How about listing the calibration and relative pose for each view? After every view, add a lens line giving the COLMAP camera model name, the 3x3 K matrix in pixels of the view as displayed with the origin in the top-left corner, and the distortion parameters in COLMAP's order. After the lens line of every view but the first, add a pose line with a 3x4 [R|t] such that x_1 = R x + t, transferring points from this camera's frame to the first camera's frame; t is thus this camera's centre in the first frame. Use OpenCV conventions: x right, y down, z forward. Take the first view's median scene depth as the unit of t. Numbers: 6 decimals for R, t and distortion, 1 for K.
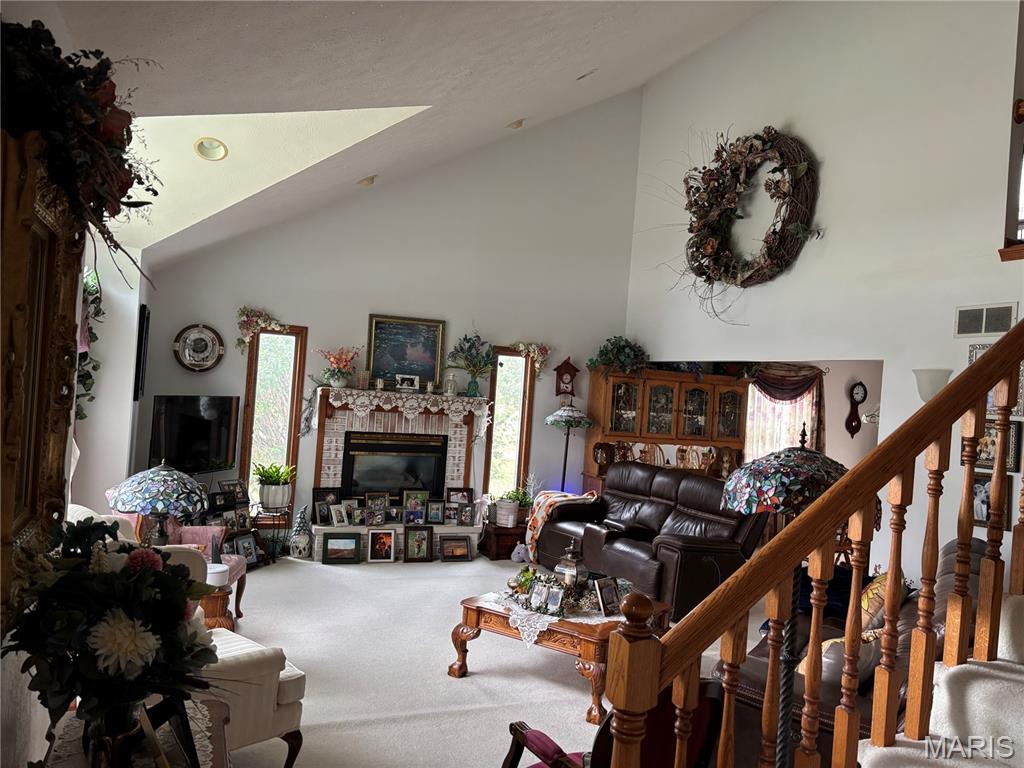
lens RADIAL K [[778.7, 0, 510.9], [0, 778.7, 380.9], [0, 0, 1]] dist [0.088520, -0.120211]
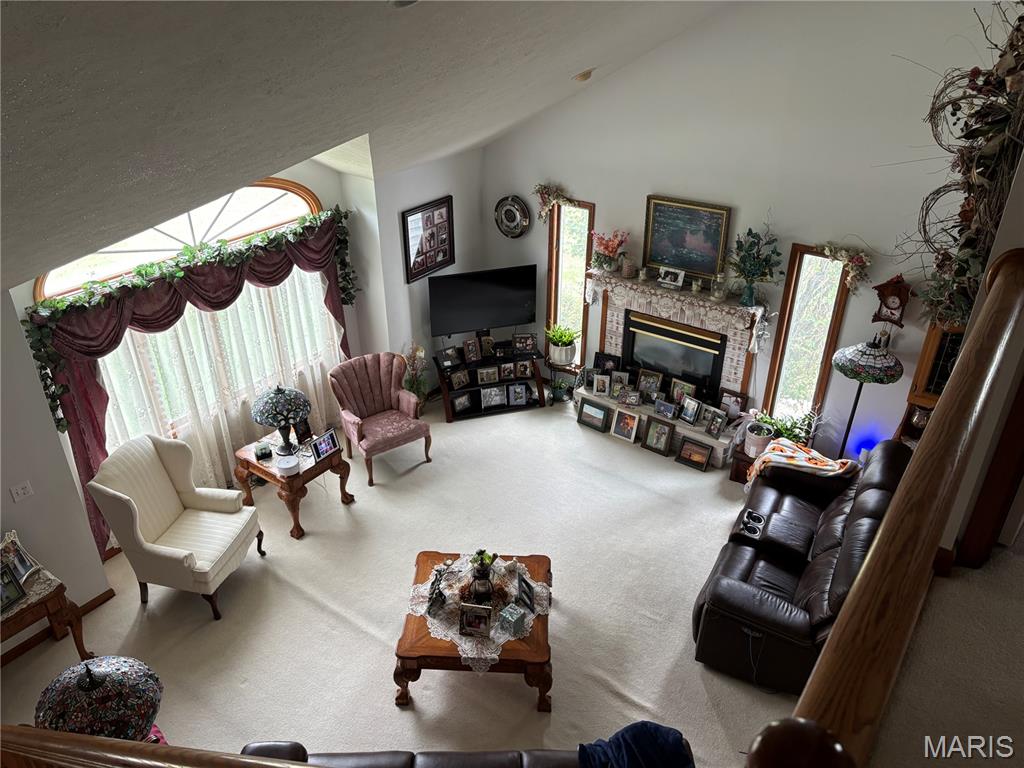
lens RADIAL K [[778.7, 0, 510.9], [0, 778.7, 380.9], [0, 0, 1]] dist [0.088520, -0.120211]
pose [[0.493217, 0.363770, -0.790195, 0.533889], [0.057800, 0.892657, 0.447016, -0.303636], [0.867984, -0.266149, 0.419247, 0.402754]]
